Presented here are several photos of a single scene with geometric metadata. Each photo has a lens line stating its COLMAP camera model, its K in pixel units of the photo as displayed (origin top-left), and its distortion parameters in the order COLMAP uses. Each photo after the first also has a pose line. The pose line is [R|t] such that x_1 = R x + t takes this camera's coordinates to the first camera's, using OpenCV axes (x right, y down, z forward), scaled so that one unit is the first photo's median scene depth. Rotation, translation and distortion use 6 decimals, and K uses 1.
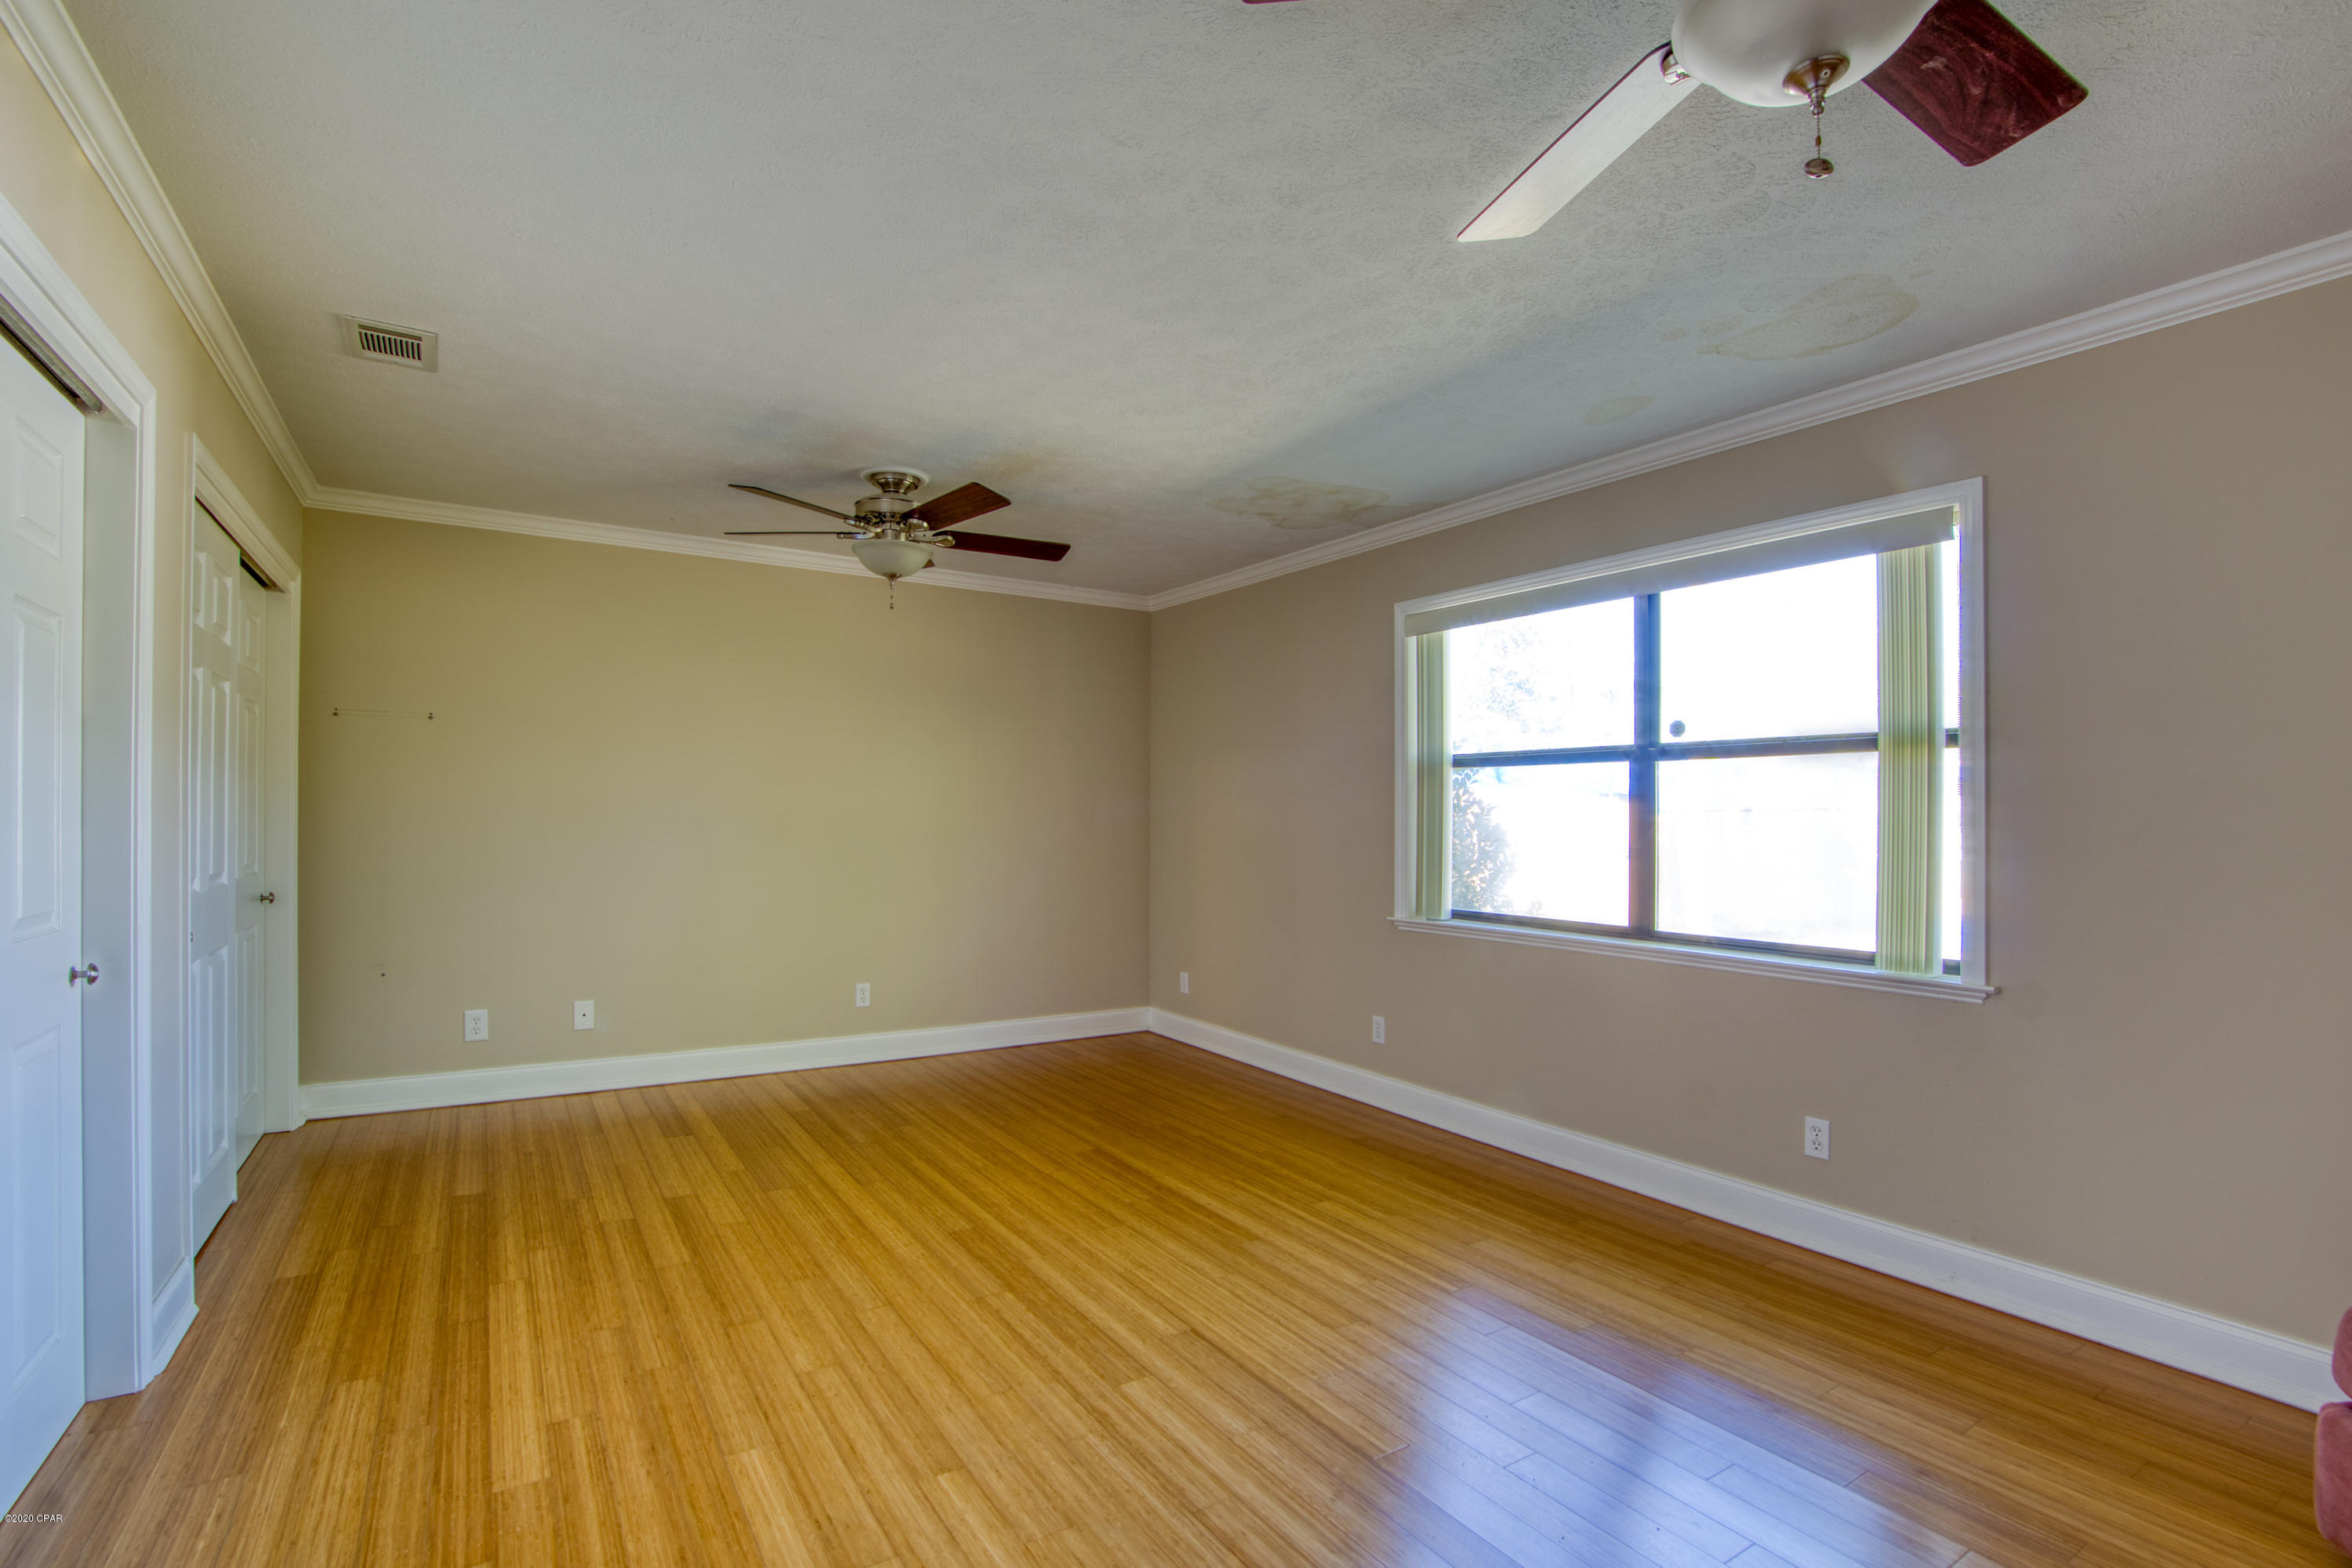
lens RADIAL K [[1119.3, 0, 1166.0], [0, 1119.3, 812.4], [0, 0, 1]] dist [-0.050527, 0.000633]
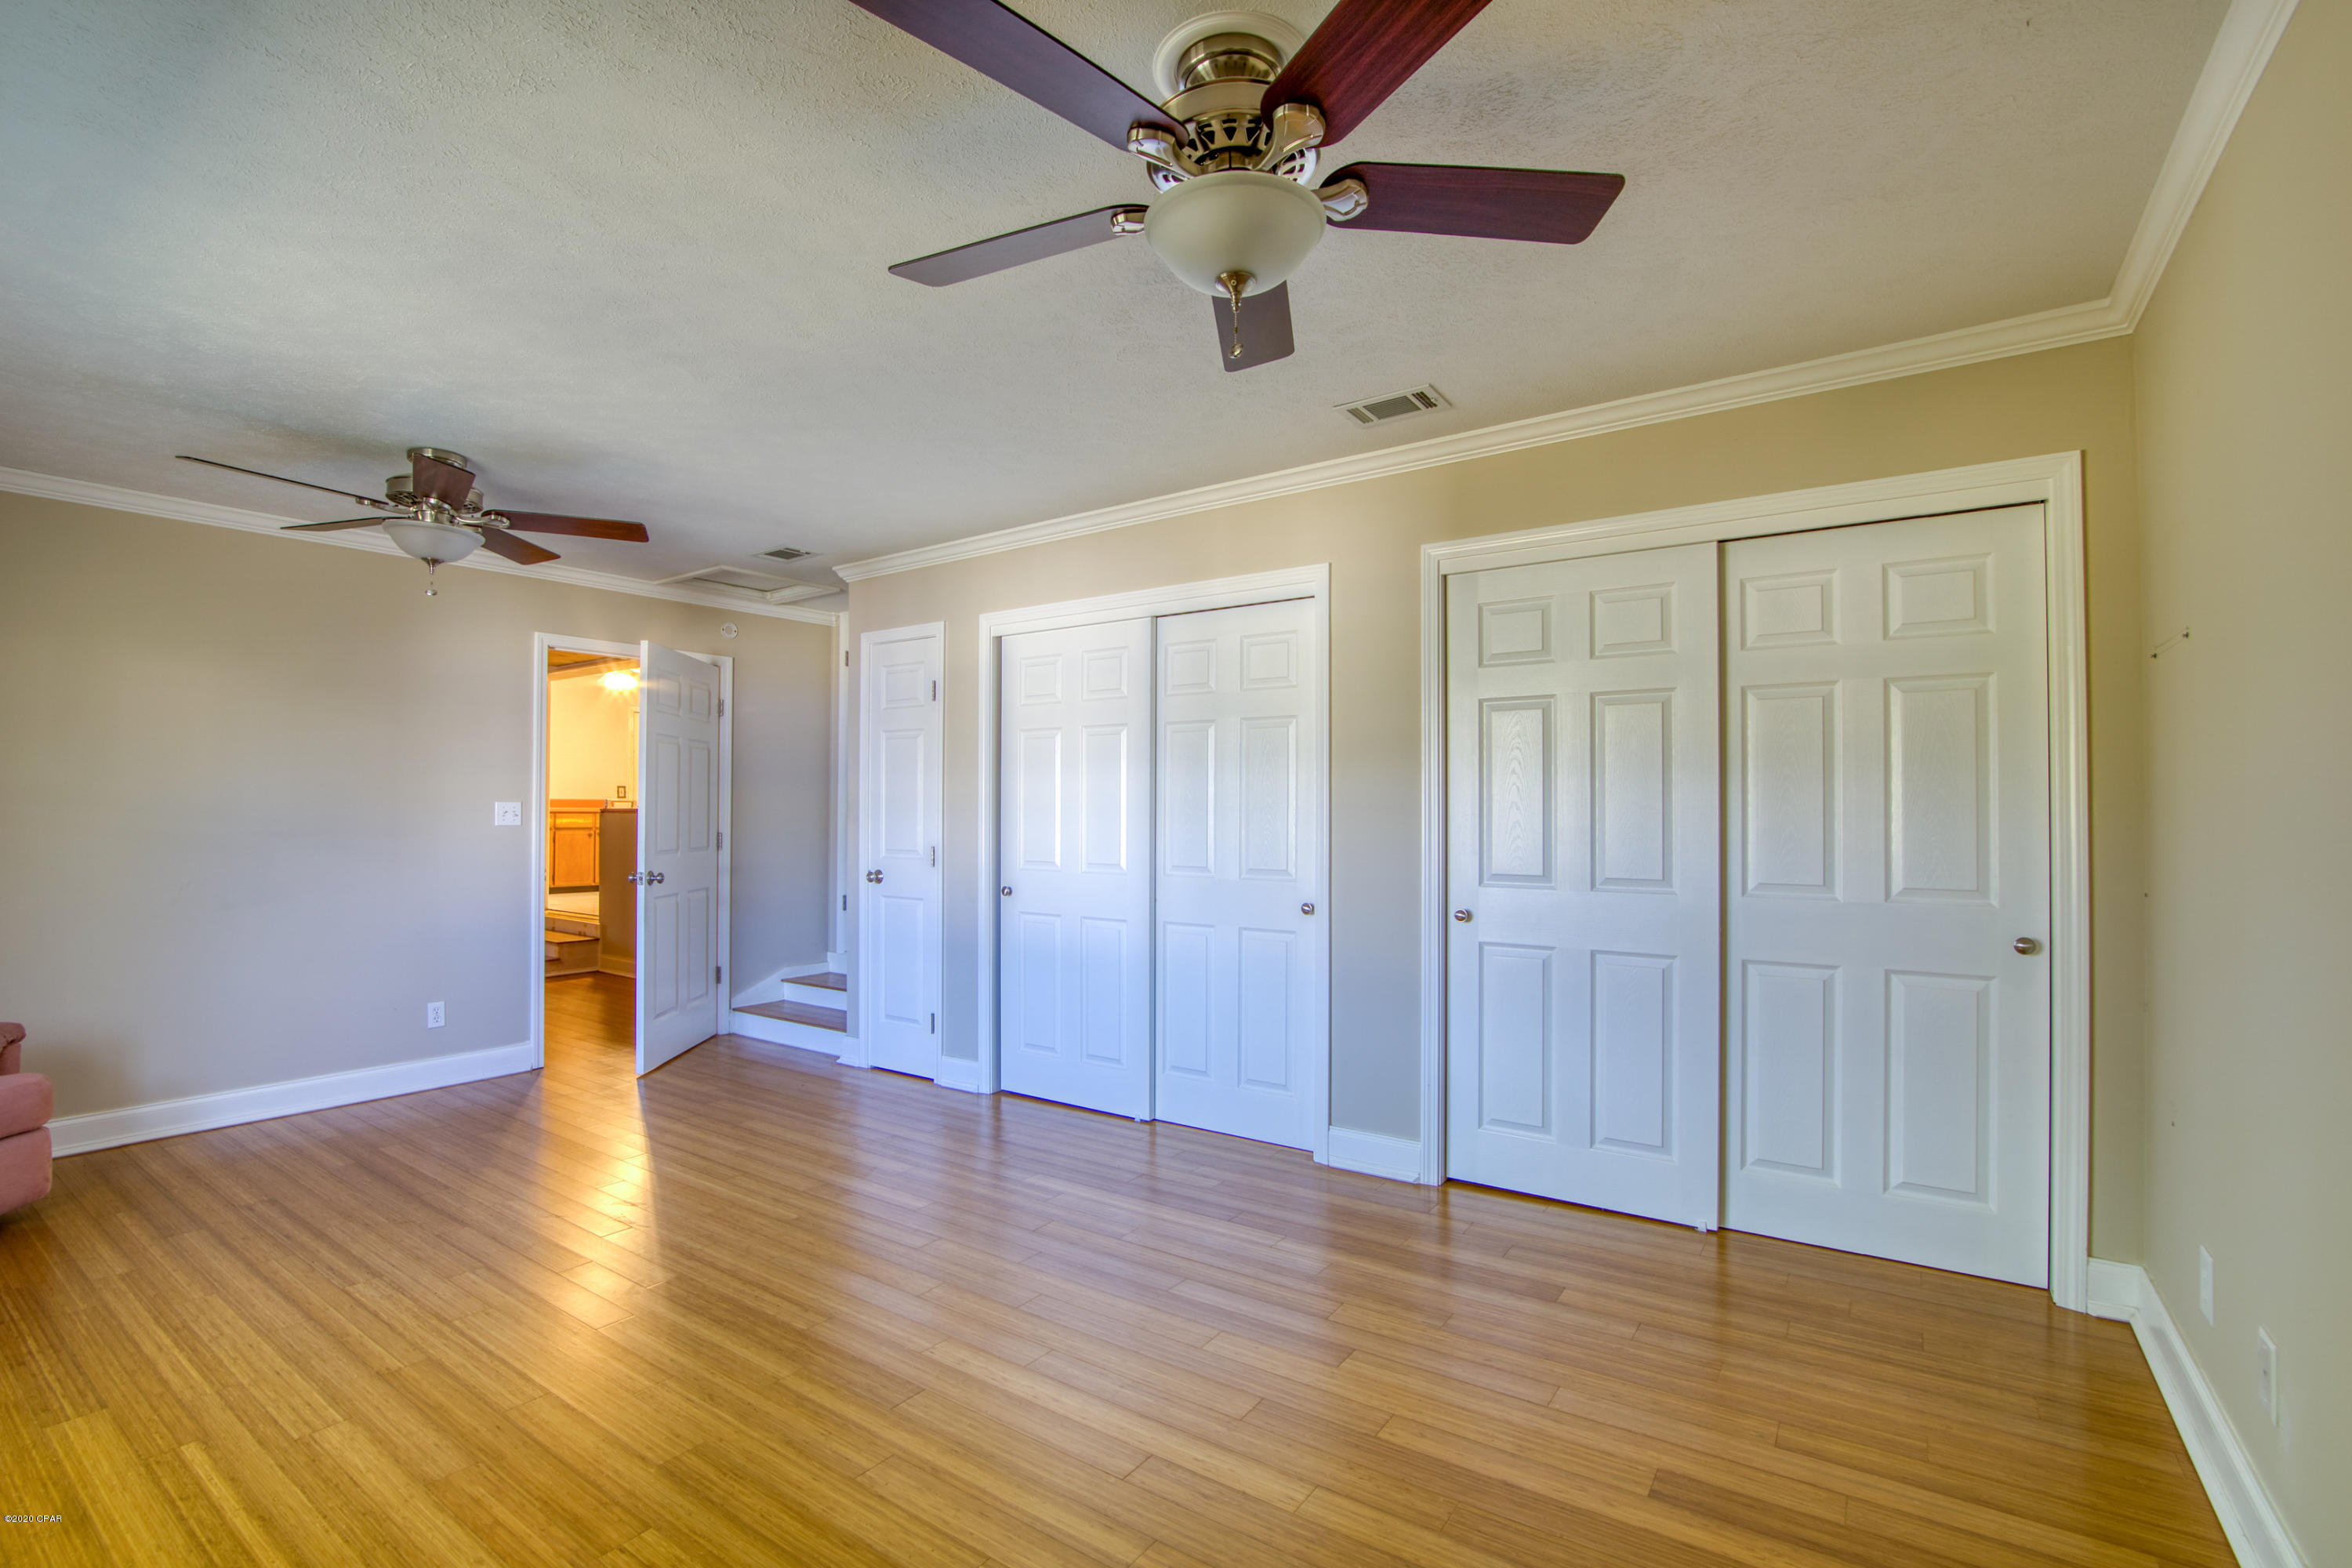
lens RADIAL K [[1100.1, 0, 1169.2], [0, 1100.1, 793.2], [0, 0, 1]] dist [-0.003170, 0.000008]
pose [[-0.934668, -0.008516, -0.355419, -0.098342], [-0.000539, 0.999746, -0.022535, 0.001650], [0.355520, -0.020871, -0.934436, 2.003599]]
